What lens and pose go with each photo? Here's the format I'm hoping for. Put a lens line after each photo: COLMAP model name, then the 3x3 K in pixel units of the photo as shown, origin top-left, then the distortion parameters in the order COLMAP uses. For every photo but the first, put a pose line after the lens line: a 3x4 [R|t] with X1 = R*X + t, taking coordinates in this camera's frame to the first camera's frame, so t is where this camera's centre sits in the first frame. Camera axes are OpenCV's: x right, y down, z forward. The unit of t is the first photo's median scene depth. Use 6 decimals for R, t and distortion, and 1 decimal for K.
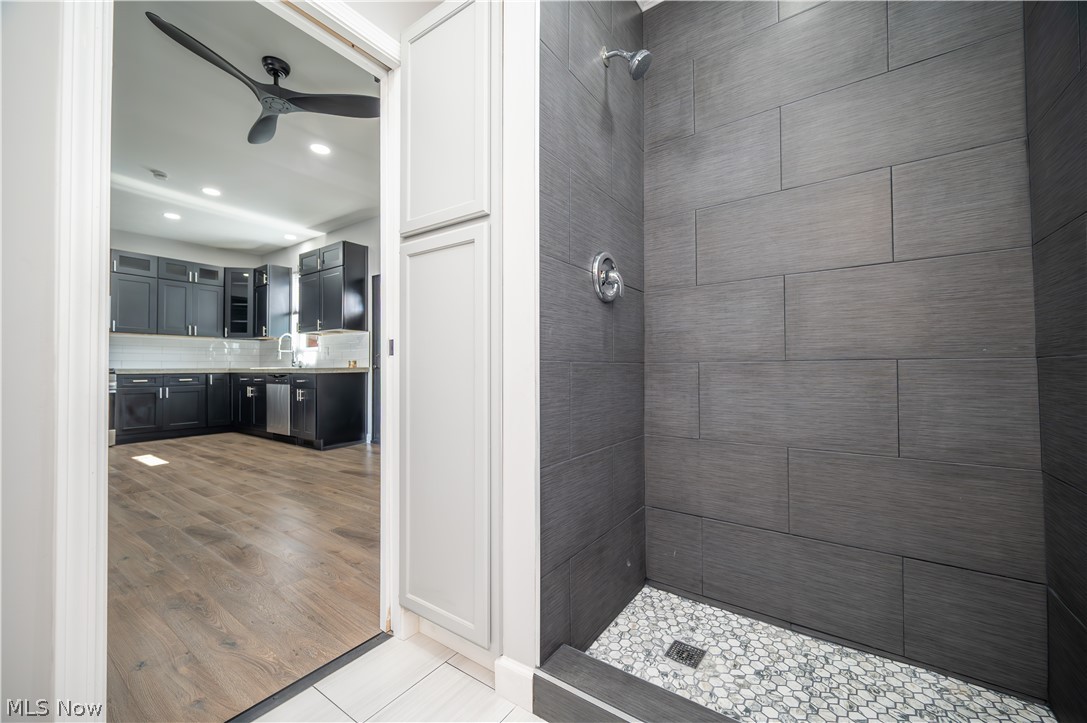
lens RADIAL K [[430.1, 0, 551.1], [0, 430.1, 362.9], [0, 0, 1]] dist [-0.002456, -0.000342]
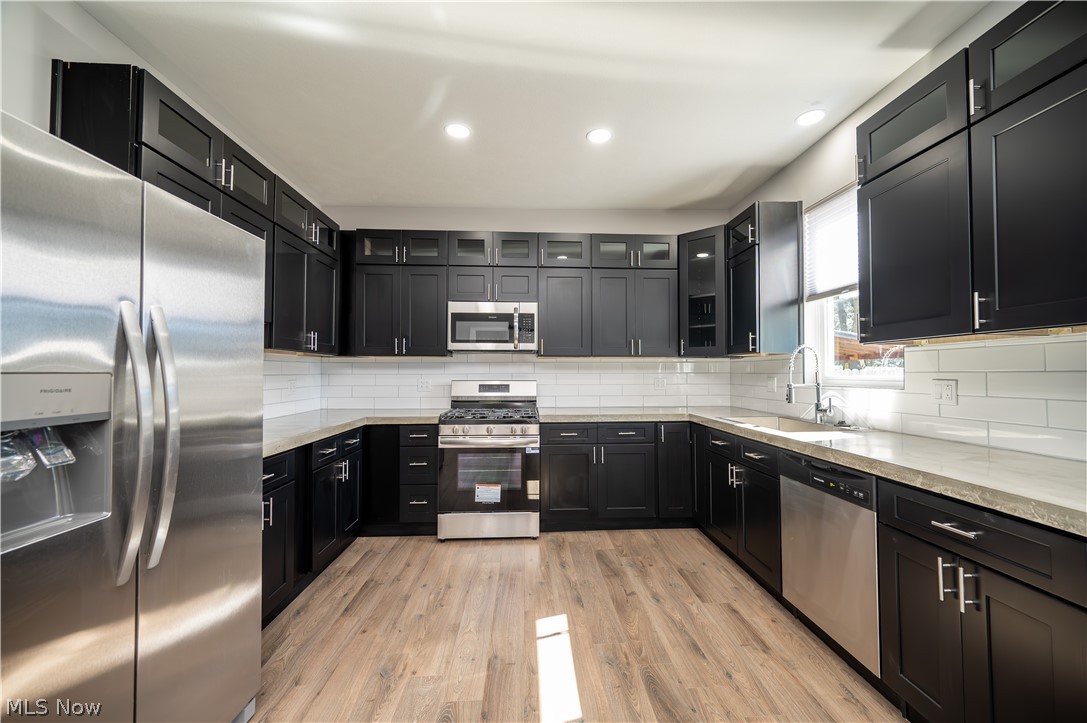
lens RADIAL K [[430.1, 0, 542.1], [0, 430.1, 363.3], [0, 0, 1]] dist [-0.002456, -0.000342]
pose [[0.599724, -0.015701, -0.800053, -0.475567], [0.011637, 0.999873, -0.010900, -0.052482], [0.800122, -0.002773, 0.599831, 0.586954]]
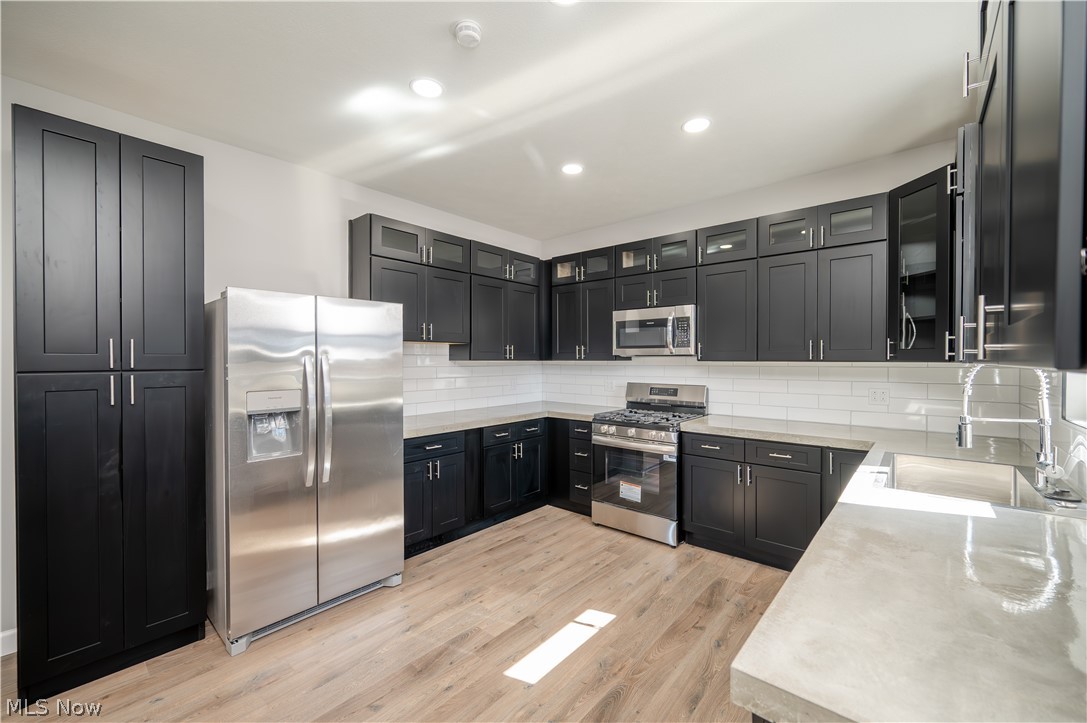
lens RADIAL K [[430.1, 0, 540.0], [0, 430.1, 363.6], [0, 0, 1]] dist [-0.002456, -0.000342]
pose [[-0.119732, 0.011594, -0.992739, -0.356393], [0.018657, 0.999782, 0.009426, -0.077197], [0.992631, -0.017393, -0.119922, 0.829487]]
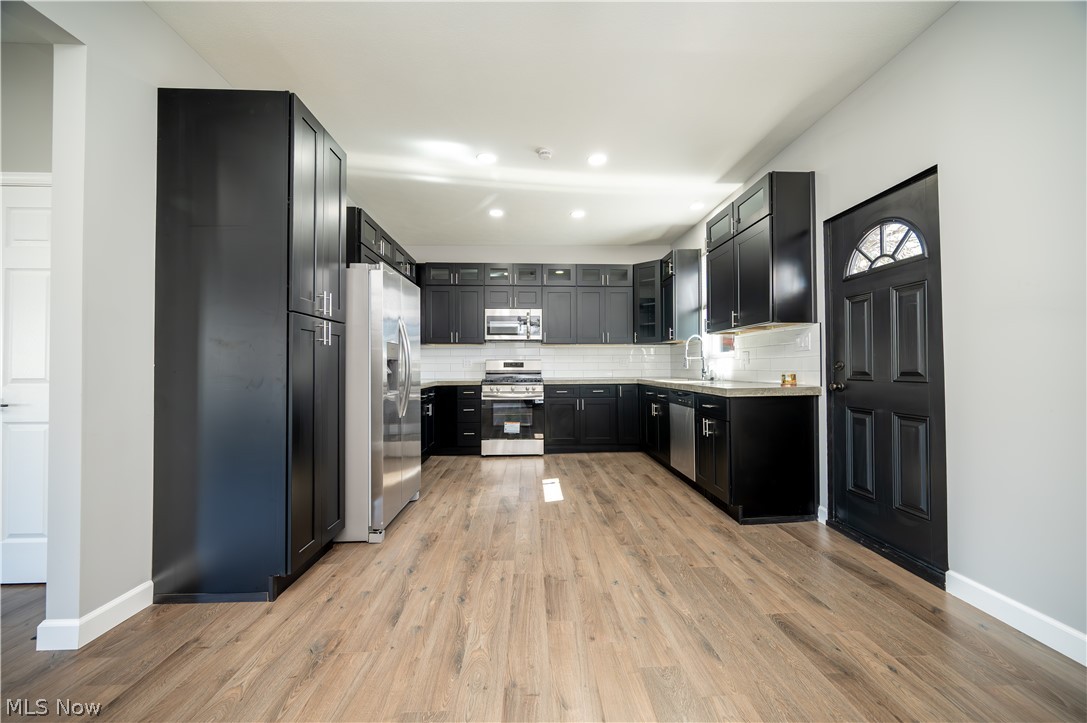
lens RADIAL K [[430.1, 0, 541.5], [0, 430.1, 361.1], [0, 0, 1]] dist [-0.002456, -0.000342]
pose [[0.594206, -0.010150, -0.804249, -0.183964], [0.014473, 0.999893, -0.001926, -0.026880], [0.804183, -0.010496, 0.594289, 0.366348]]
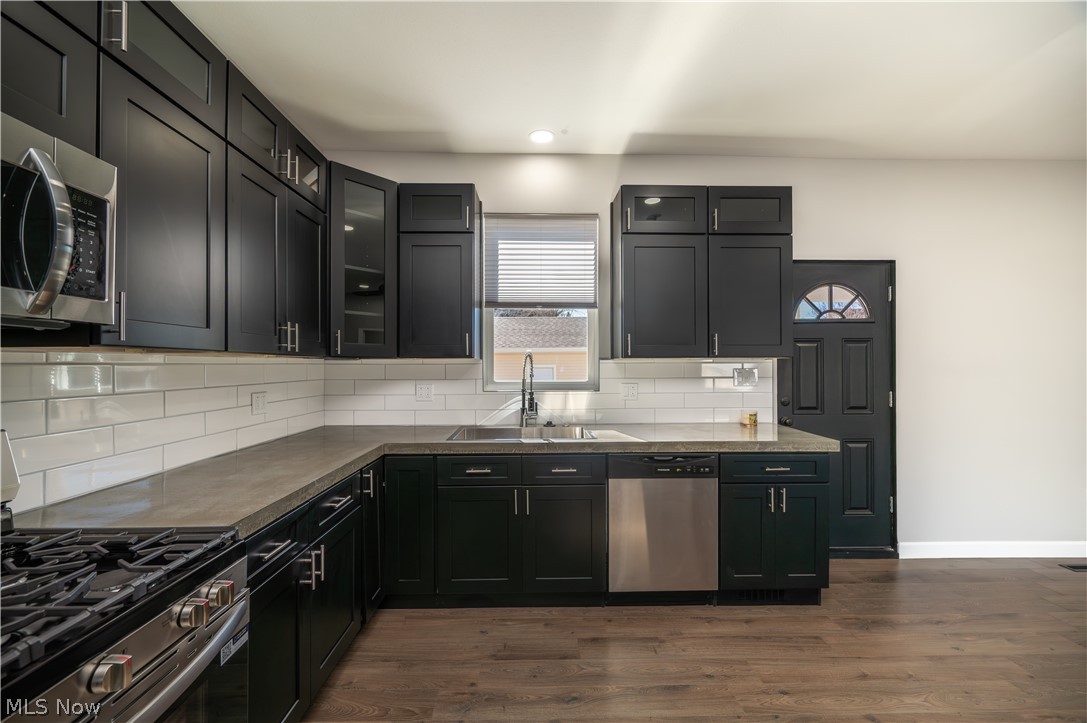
lens RADIAL K [[430.1, 0, 544.4], [0, 430.1, 368.6], [0, 0, 1]] dist [-0.002456, -0.000342]
pose [[0.809445, 0.001332, 0.587194, -0.960109], [-0.010010, 0.999883, 0.011530, -0.063023], [-0.587110, -0.015211, 0.809364, 0.700955]]
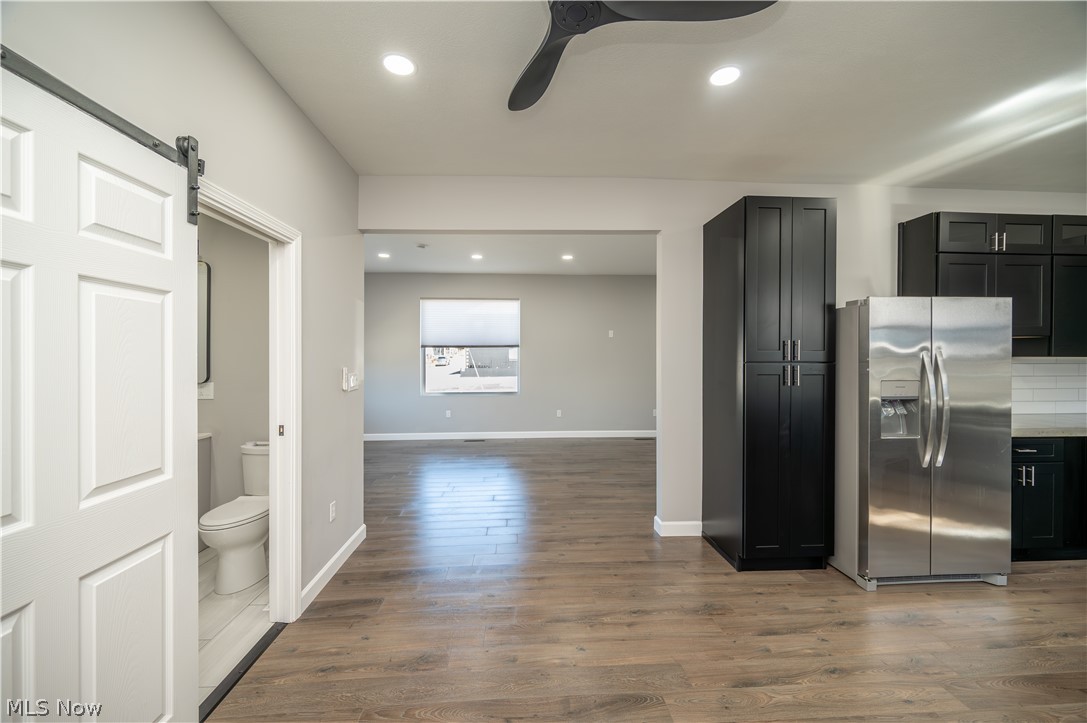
lens RADIAL K [[430.1, 0, 550.9], [0, 430.1, 356.3], [0, 0, 1]] dist [-0.002456, -0.000342]
pose [[-0.781805, 0.002009, -0.623520, -0.126589], [0.007959, 0.999945, -0.006757, -0.079866], [0.623472, -0.010245, -0.781778, 0.665615]]
